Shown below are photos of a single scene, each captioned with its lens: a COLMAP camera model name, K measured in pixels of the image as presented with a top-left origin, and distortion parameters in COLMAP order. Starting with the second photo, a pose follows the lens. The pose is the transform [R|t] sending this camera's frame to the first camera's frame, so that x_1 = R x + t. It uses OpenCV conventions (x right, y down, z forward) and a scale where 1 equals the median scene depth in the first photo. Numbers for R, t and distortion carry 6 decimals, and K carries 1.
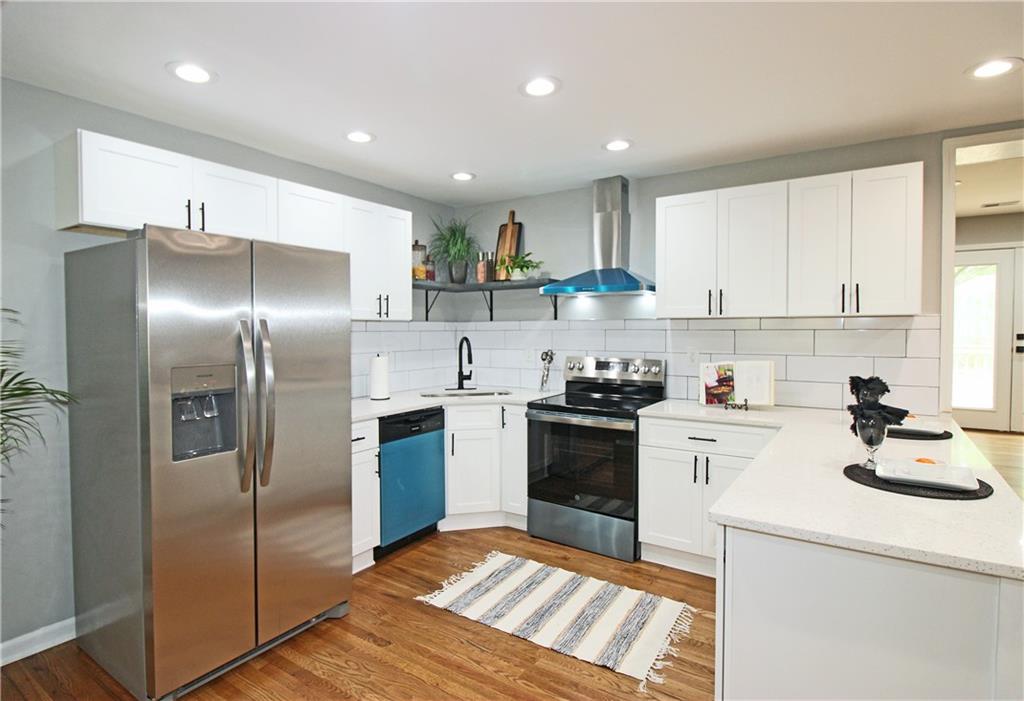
lens RADIAL K [[534.1, 0, 512.0], [0, 534.1, 350.5], [0, 0, 1]] dist [0.001647, -0.022983]
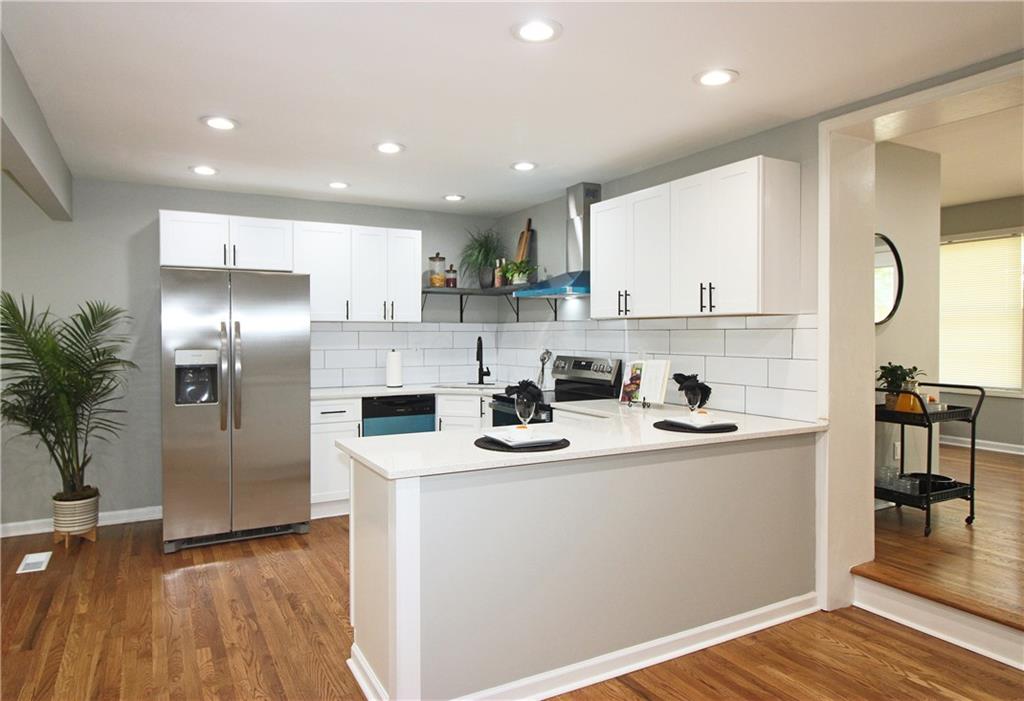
lens RADIAL K [[653.3, 0, 512.0], [0, 653.3, 350.5], [0, 0, 1]] dist [-0.000654, -0.000397]
pose [[0.888999, 0.014815, -0.457669, 0.676237], [-0.020587, 0.999759, -0.007627, 0.014253], [0.457446, 0.016202, 0.889090, -0.201776]]
